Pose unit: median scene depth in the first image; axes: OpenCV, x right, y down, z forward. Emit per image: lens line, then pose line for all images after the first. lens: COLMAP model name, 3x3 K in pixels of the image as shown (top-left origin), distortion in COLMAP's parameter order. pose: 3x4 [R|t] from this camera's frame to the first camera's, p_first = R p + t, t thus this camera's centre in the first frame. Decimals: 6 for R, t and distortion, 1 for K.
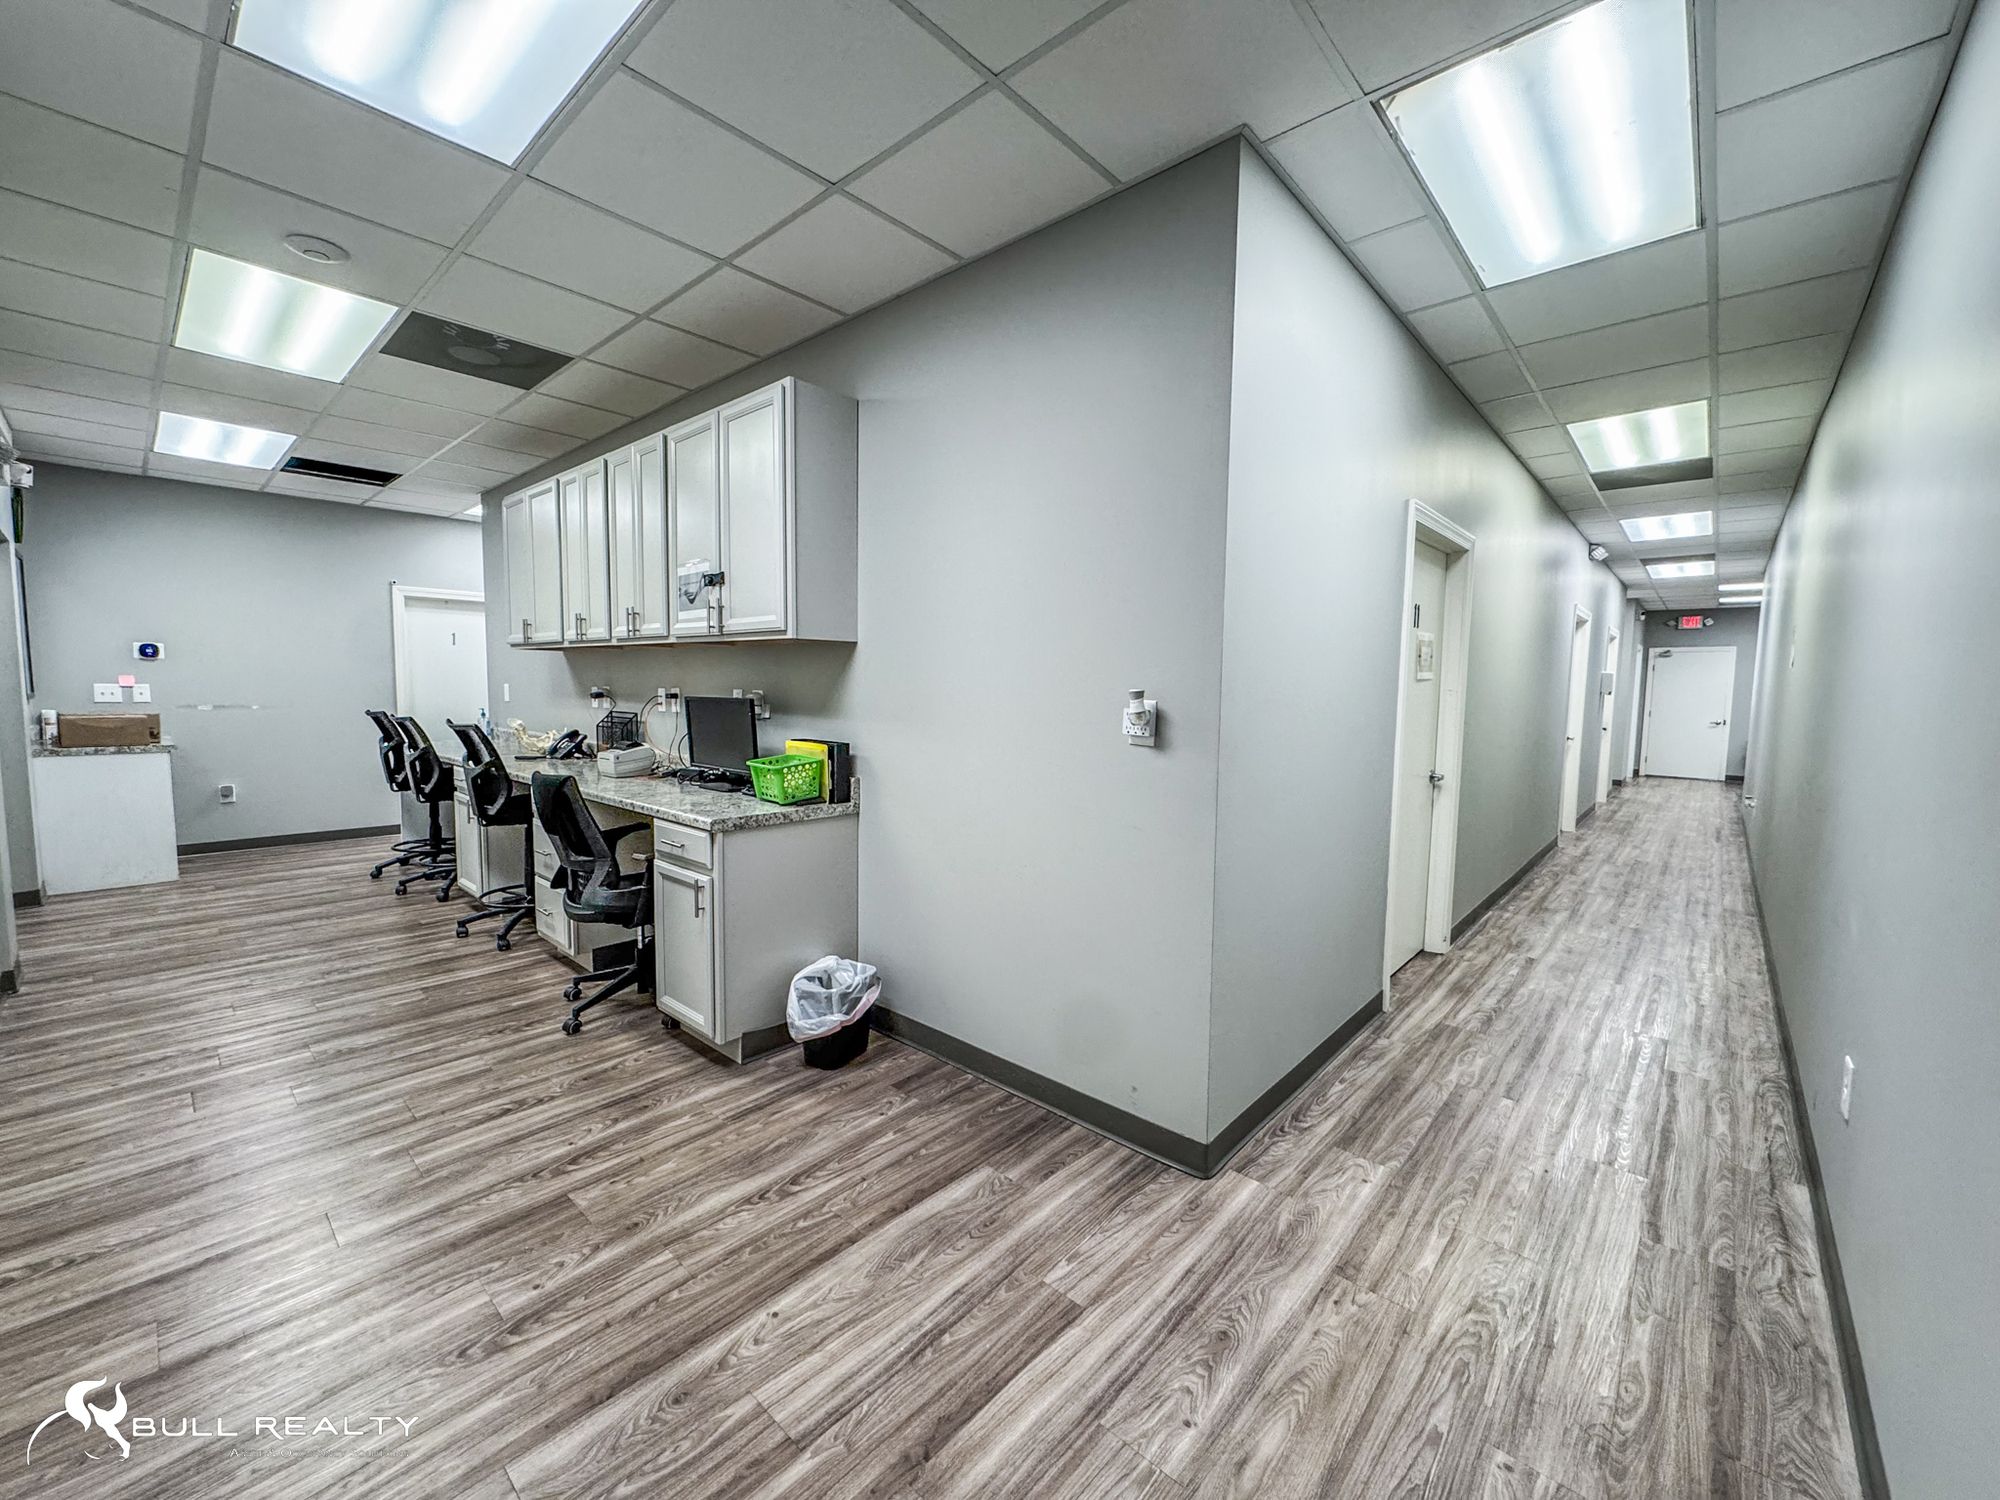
lens RADIAL K [[796.9, 0, 985.0], [0, 796.9, 752.4], [0, 0, 1]] dist [-0.002094, -0.000382]
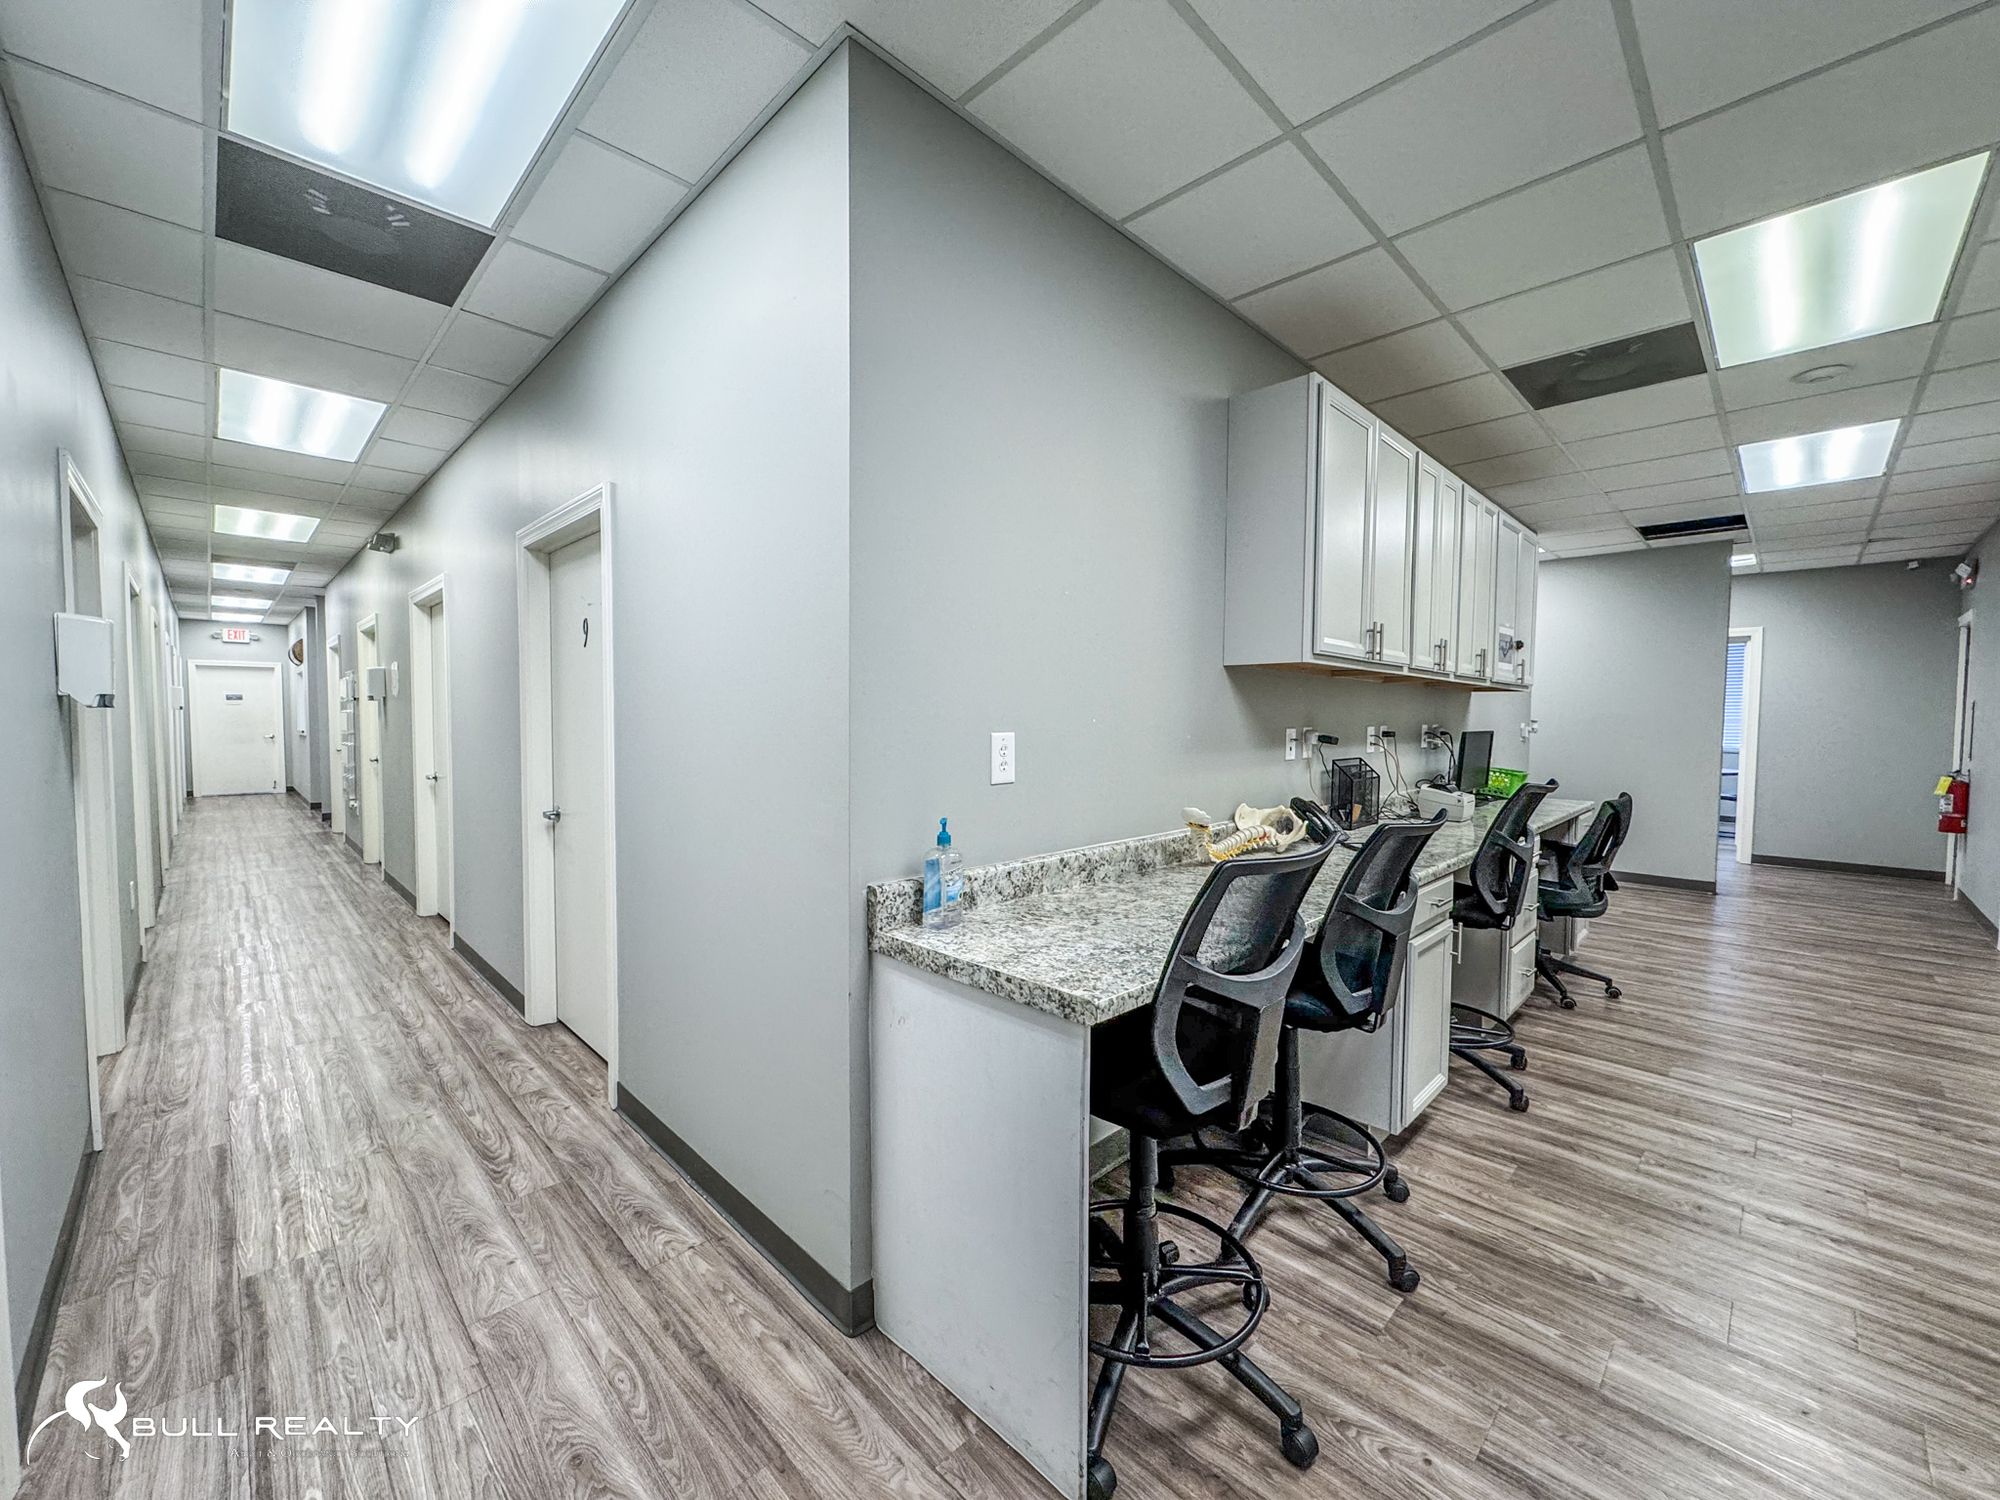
lens RADIAL K [[796.9, 0, 999.0], [0, 796.9, 750.4], [0, 0, 1]] dist [-0.002094, -0.000382]
pose [[0.044108, -0.062020, 0.997100, -1.246870], [0.071937, 0.995677, 0.058749, -0.130034], [-0.996433, 0.069137, 0.048379, 1.302732]]
